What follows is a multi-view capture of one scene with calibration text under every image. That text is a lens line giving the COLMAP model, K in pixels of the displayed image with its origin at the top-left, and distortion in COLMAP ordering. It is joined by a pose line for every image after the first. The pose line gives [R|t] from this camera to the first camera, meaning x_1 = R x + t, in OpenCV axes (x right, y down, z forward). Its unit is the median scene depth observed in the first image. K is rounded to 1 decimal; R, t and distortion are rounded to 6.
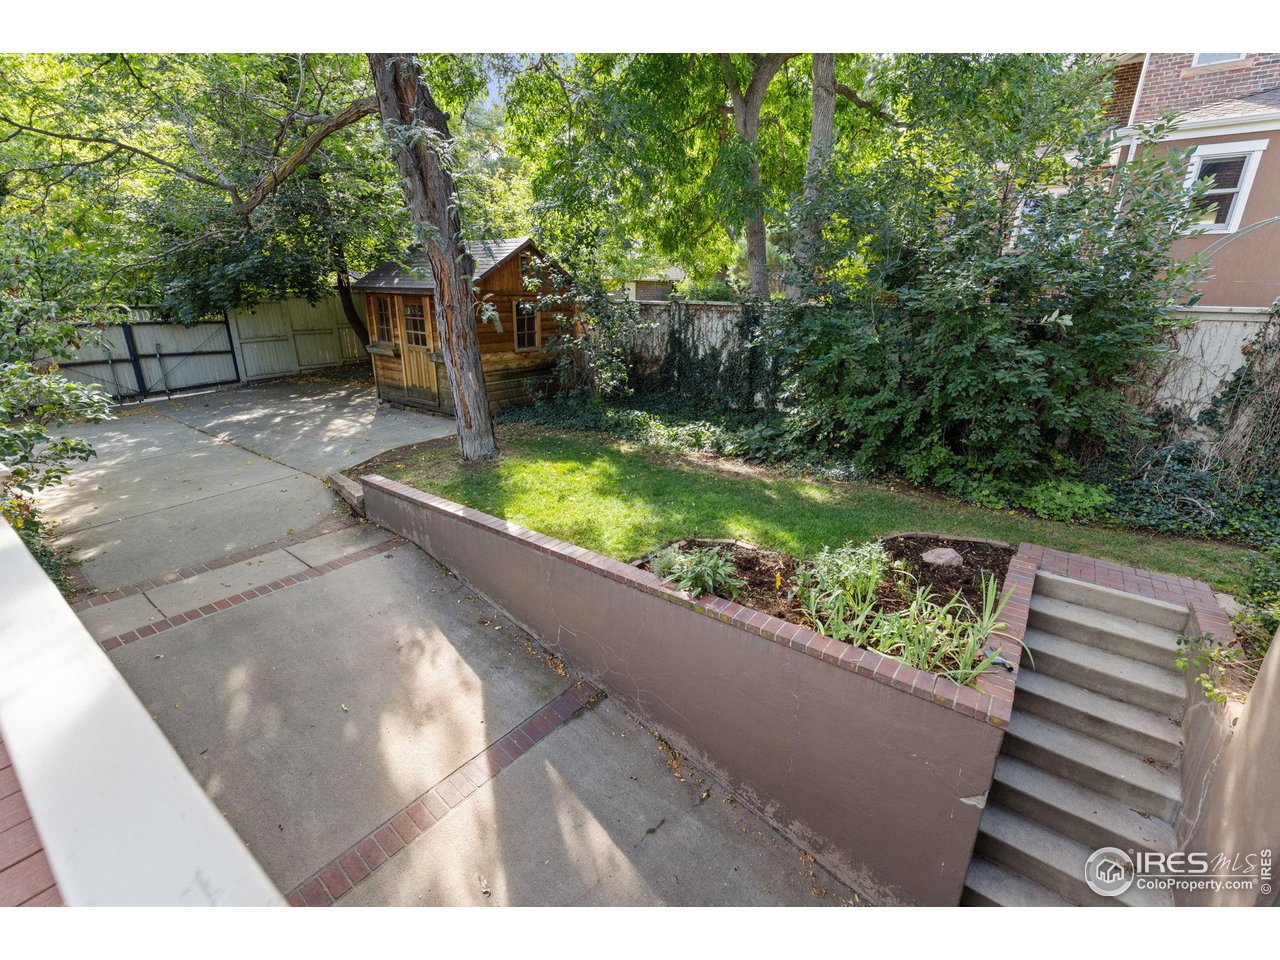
lens RADIAL K [[568.4, 0, 638.3], [0, 568.4, 479.5], [0, 0, 1]] dist [-0.000546, -0.001086]
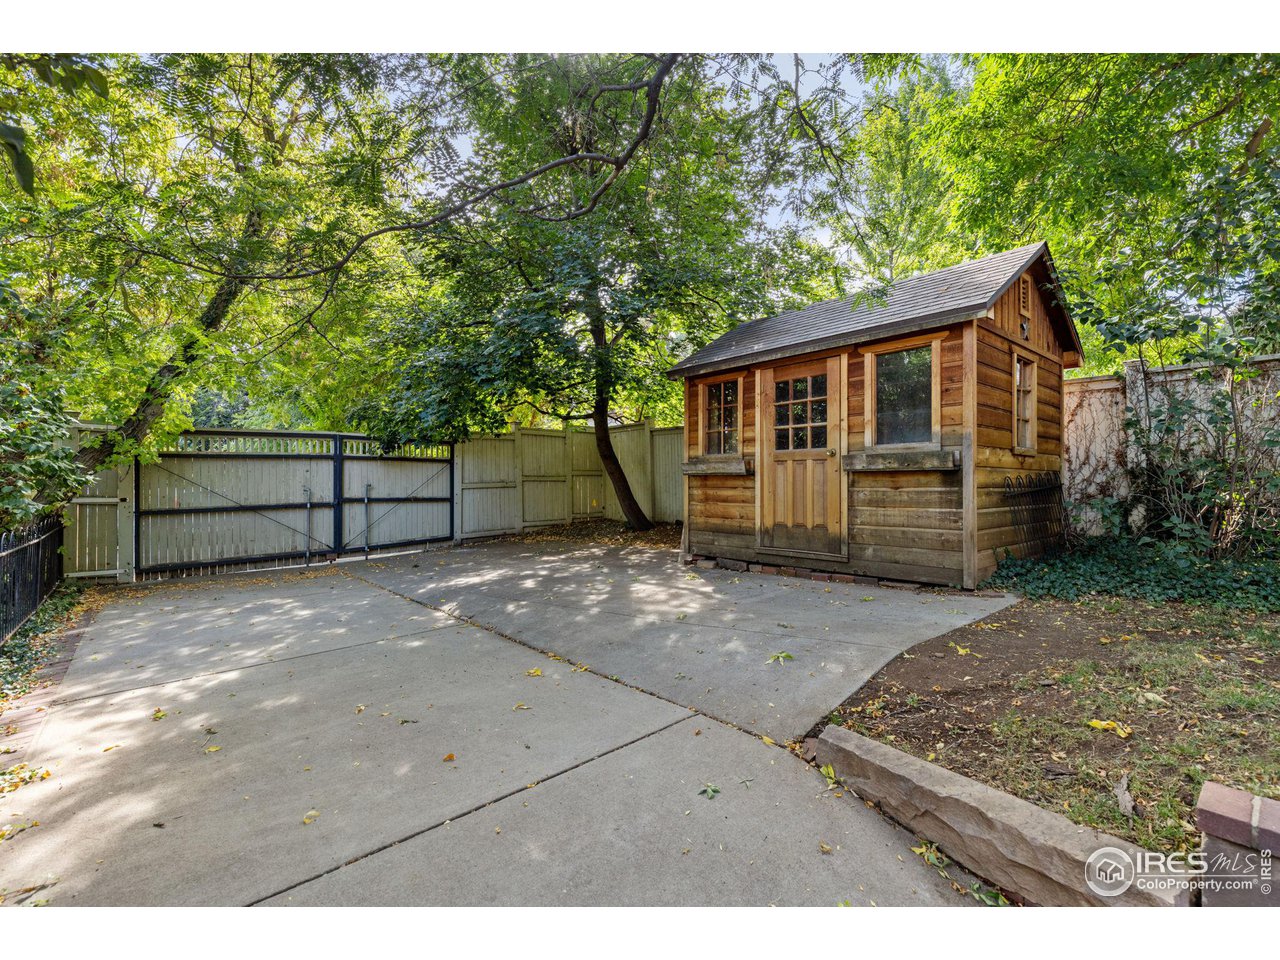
lens RADIAL K [[568.4, 0, 650.4], [0, 568.4, 485.9], [0, 0, 1]] dist [-0.000546, -0.001086]
pose [[0.978925, -0.016270, -0.203573, -0.391187], [-0.049158, 0.948741, -0.312209, -0.025090], [0.198218, 0.315636, 0.927946, 0.448266]]
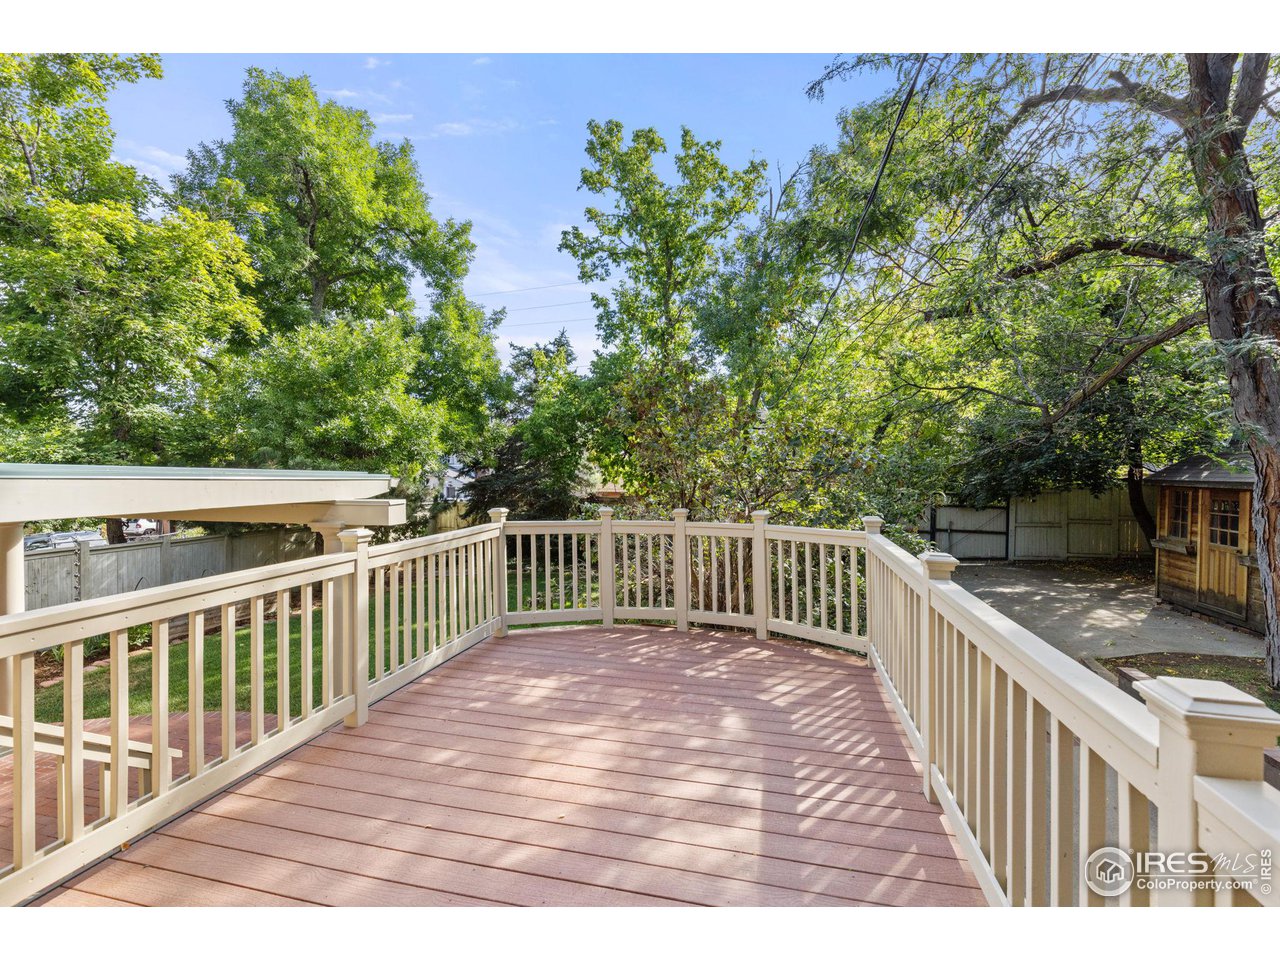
lens RADIAL K [[568.4, 0, 646.0], [0, 568.4, 479.3], [0, 0, 1]] dist [-0.000546, -0.001086]
pose [[0.394178, 0.004289, -0.919024, 0.051927], [-0.295746, 0.947389, -0.122427, 0.030988], [0.870148, 0.320056, 0.374708, -0.106284]]
